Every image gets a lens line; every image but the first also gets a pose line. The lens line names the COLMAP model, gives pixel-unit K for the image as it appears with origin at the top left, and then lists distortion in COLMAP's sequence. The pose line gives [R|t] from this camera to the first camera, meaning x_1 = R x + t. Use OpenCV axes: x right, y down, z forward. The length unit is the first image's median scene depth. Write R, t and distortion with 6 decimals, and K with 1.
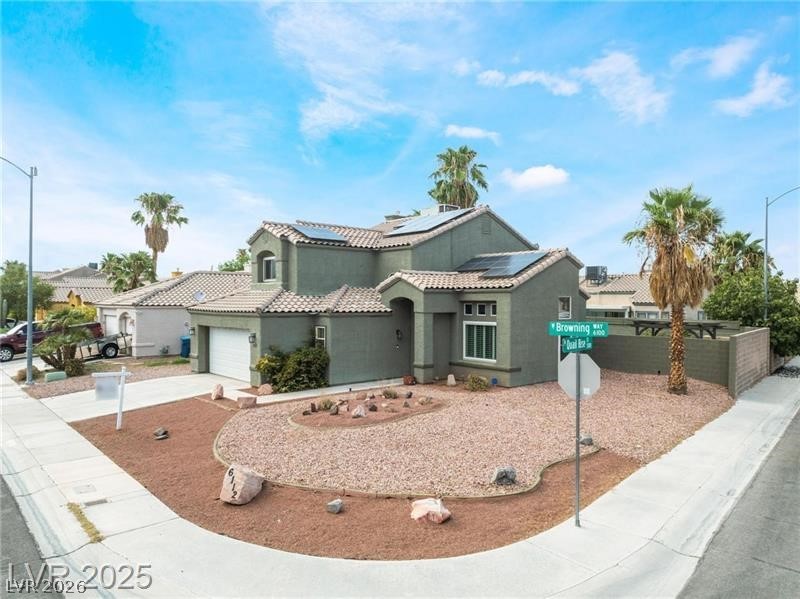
lens RADIAL K [[565.8, 0, 400.0], [0, 565.8, 299.5], [0, 0, 1]] dist [-0.035021, 0.003014]
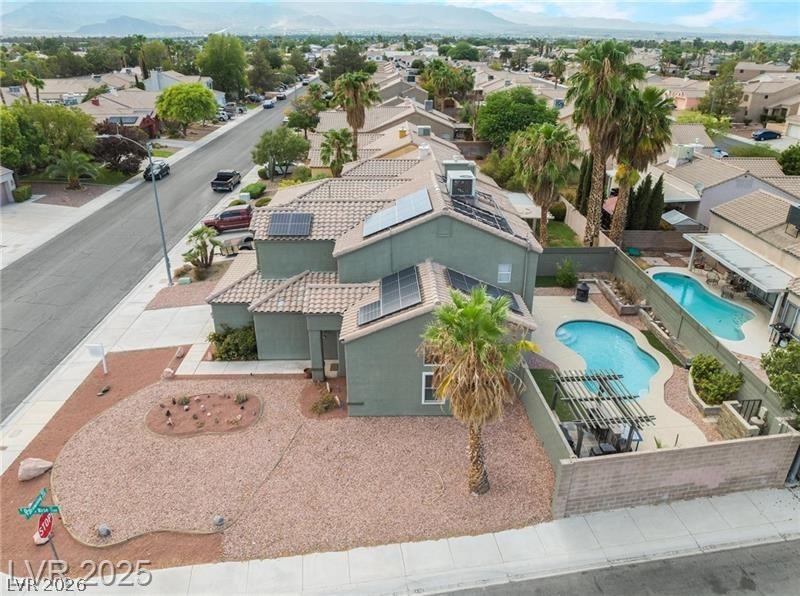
lens RADIAL K [[568.7, 0, 398.8], [0, 568.7, 301.7], [0, 0, 1]] dist [-0.038241, 0.006765]
pose [[0.758423, 0.272498, -0.592064, 0.858843], [-0.003575, 0.910130, 0.414308, -0.513991], [0.651753, -0.312105, 0.691238, 0.335307]]
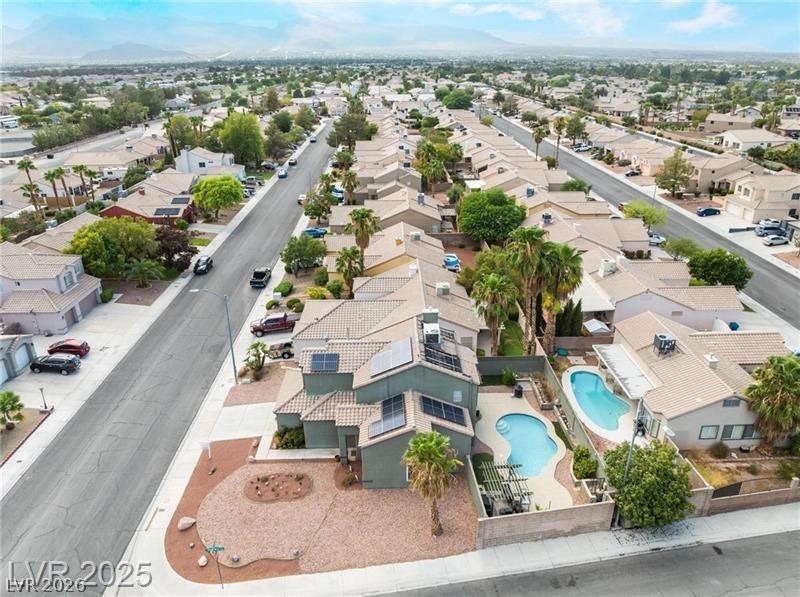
lens RADIAL K [[568.7, 0, 398.8], [0, 568.7, 302.2], [0, 0, 1]] dist [-0.038241, 0.006765]
pose [[0.758270, 0.247515, -0.603128, 1.258917], [0.008411, 0.921336, 0.388677, -1.150547], [0.651887, -0.299795, 0.696539, -0.080435]]
